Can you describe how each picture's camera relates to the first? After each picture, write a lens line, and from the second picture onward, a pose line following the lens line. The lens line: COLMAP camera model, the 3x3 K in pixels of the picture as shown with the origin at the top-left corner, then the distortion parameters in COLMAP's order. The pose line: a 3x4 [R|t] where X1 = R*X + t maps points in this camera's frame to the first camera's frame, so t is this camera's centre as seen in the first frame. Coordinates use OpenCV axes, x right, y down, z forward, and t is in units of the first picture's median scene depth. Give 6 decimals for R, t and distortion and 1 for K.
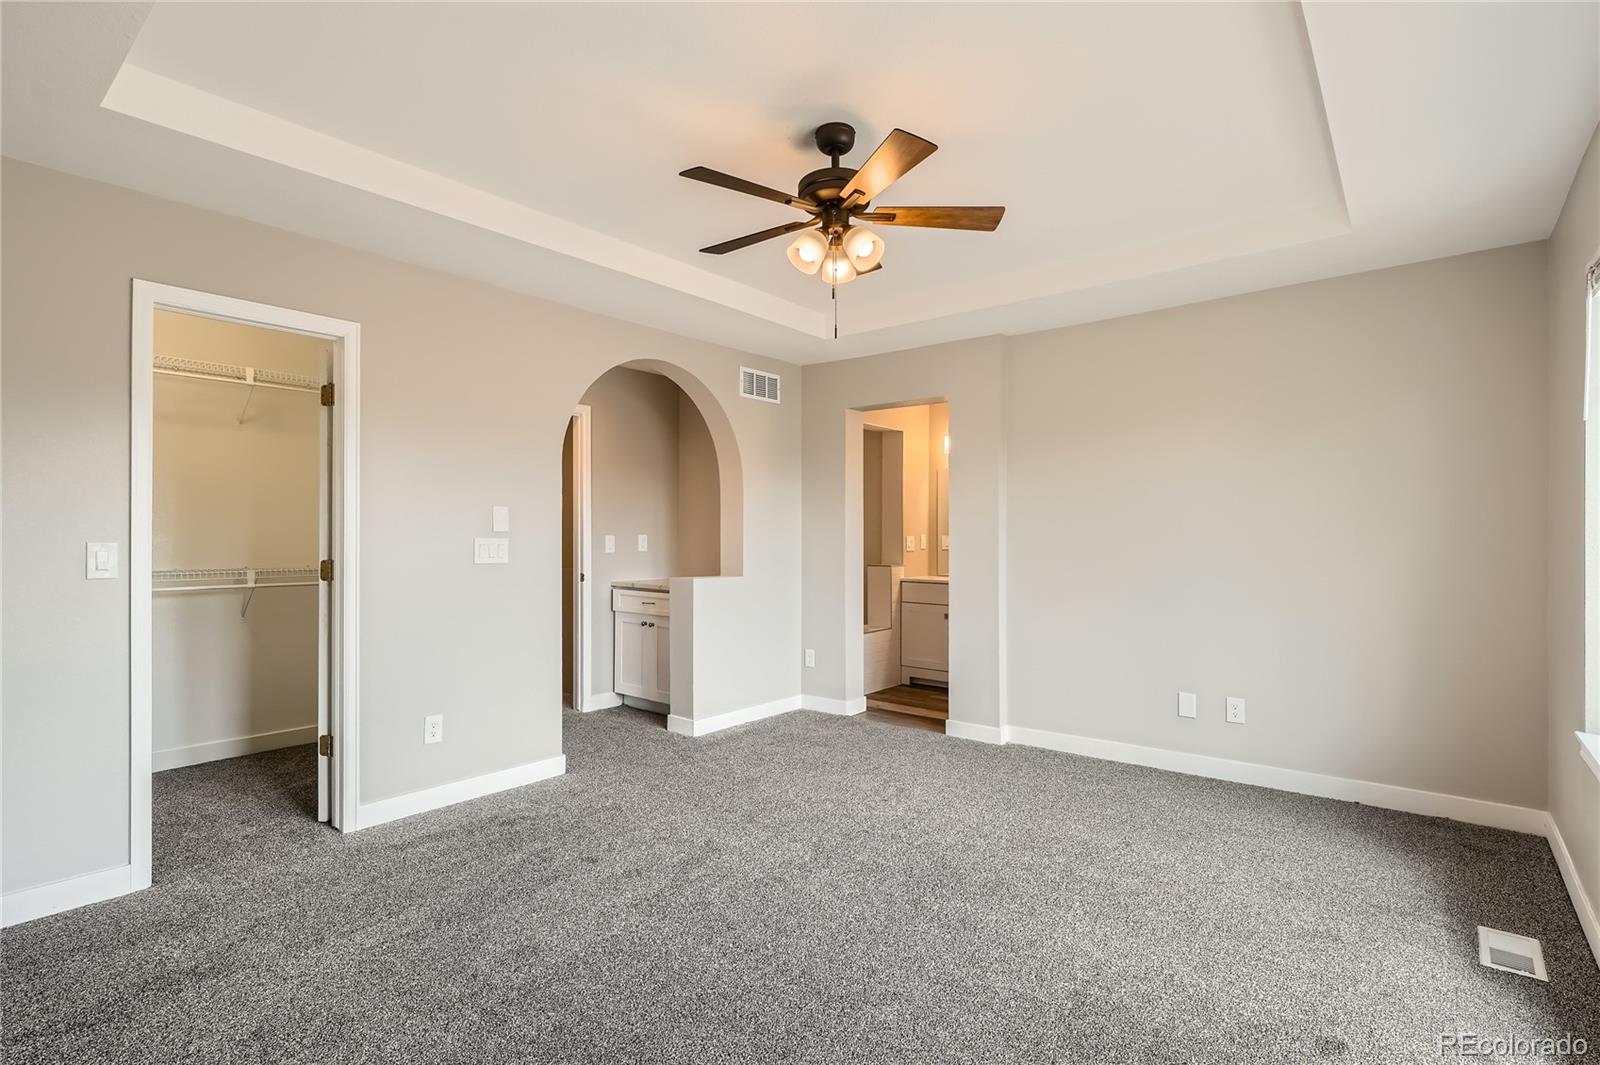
lens RADIAL K [[774.7, 0, 792.3], [0, 774.7, 530.0], [0, 0, 1]] dist [0.001642, -0.000057]
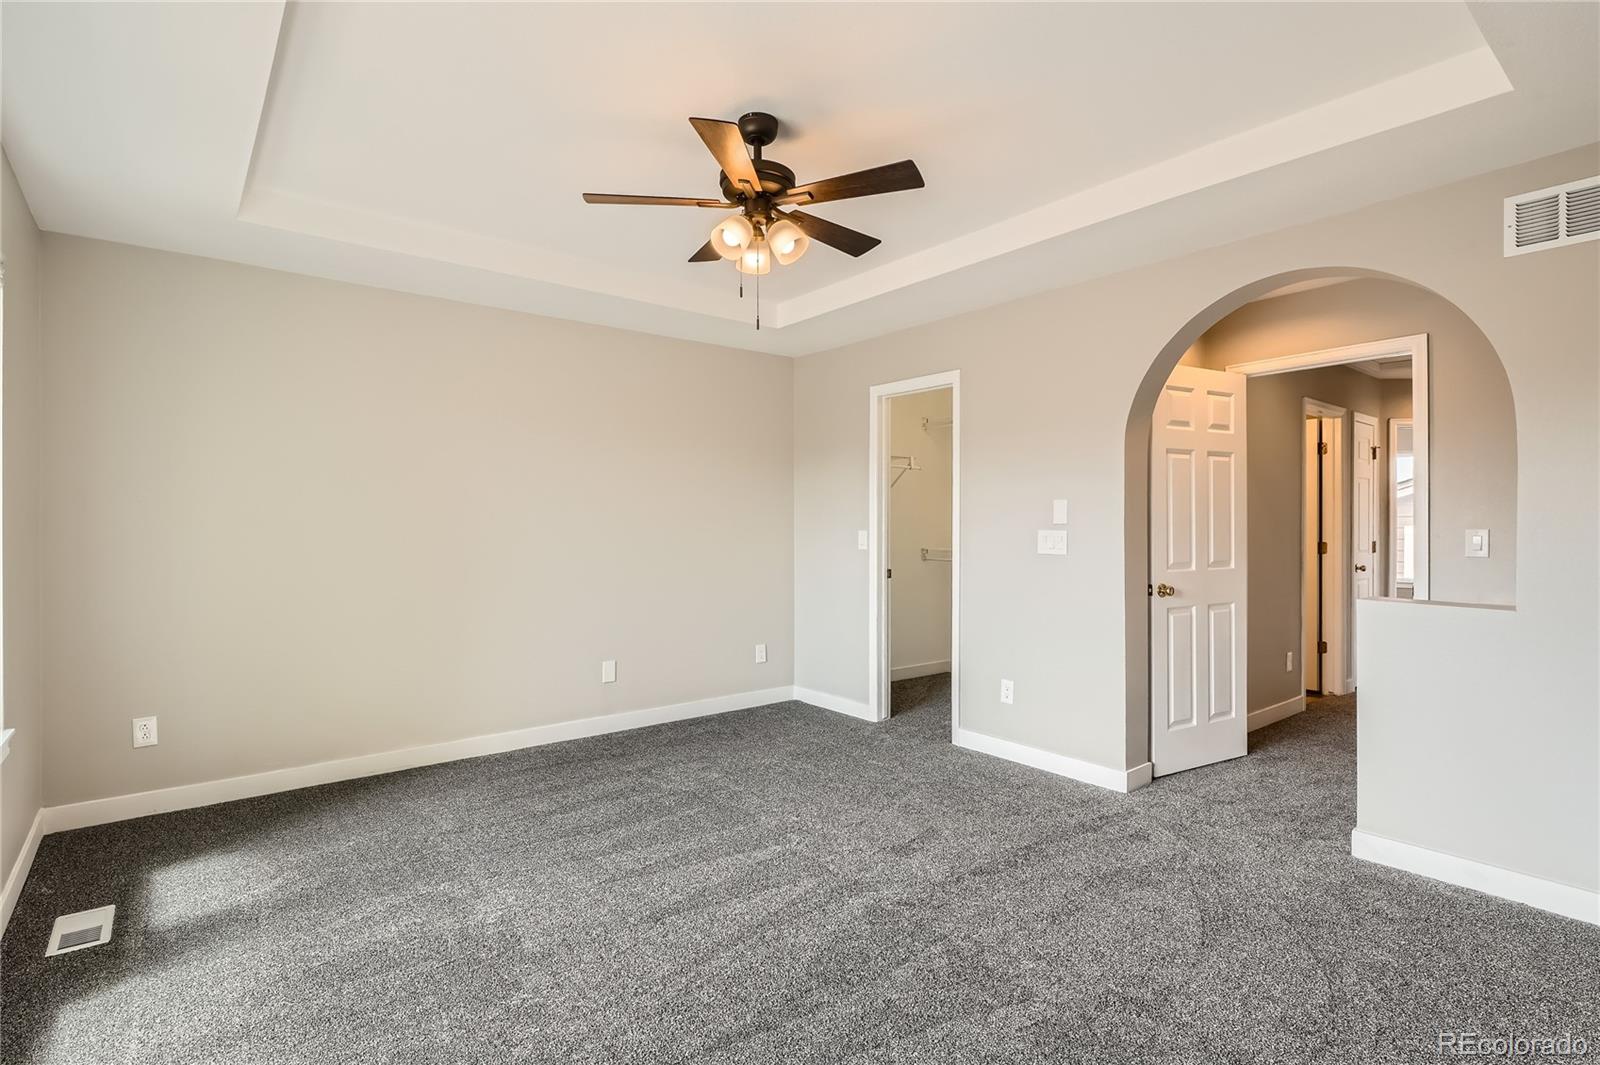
lens RADIAL K [[774.7, 0, 792.3], [0, 774.7, 530.0], [0, 0, 1]] dist [0.001642, -0.000057]
pose [[-0.200763, 0.004543, -0.979629, 0.760465], [0.004300, 0.999984, 0.003756, 0.004986], [0.979630, -0.003458, -0.200779, 0.920722]]
